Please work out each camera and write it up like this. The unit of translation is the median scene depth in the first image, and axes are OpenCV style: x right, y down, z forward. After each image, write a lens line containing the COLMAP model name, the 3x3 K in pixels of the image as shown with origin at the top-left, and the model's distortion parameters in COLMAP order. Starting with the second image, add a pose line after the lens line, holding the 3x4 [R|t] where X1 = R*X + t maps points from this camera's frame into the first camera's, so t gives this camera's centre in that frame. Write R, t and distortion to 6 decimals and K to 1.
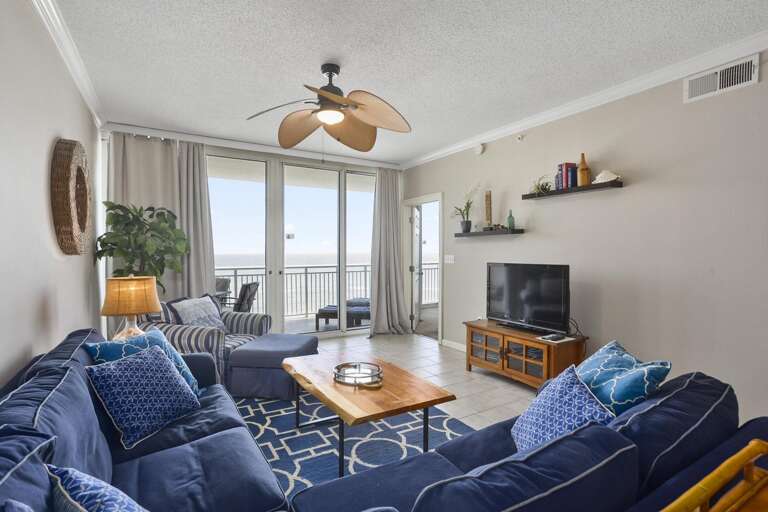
lens RADIAL K [[375.1, 0, 385.5], [0, 375.1, 263.1], [0, 0, 1]] dist [-0.022469, 0.002669]
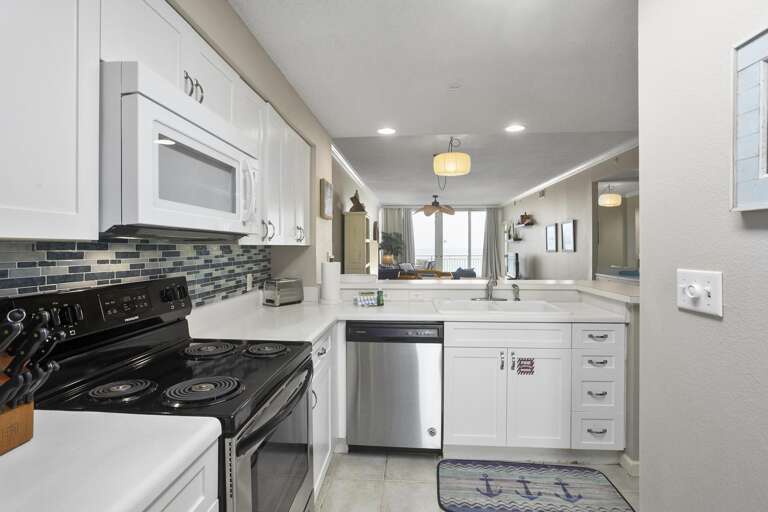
lens RADIAL K [[370.8, 0, 380.3], [0, 370.8, 249.0], [0, 0, 1]] dist [-0.017329, 0.000452]
pose [[0.809604, 0.002112, -0.586973, 1.033538], [-0.015281, 0.999730, -0.017480, 0.032827], [0.586778, 0.023121, 0.809418, -1.480634]]
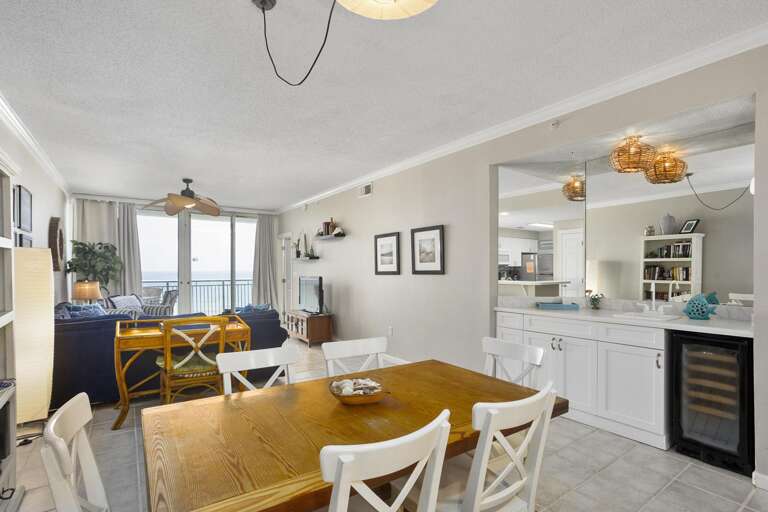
lens RADIAL K [[375.1, 0, 385.4], [0, 375.1, 276.0], [0, 0, 1]] dist [-0.022469, 0.002669]
pose [[0.997573, -0.003199, 0.069553, 0.555155], [0.003933, 0.999938, -0.010425, 0.021704], [-0.069515, 0.010674, 0.997524, -0.780778]]
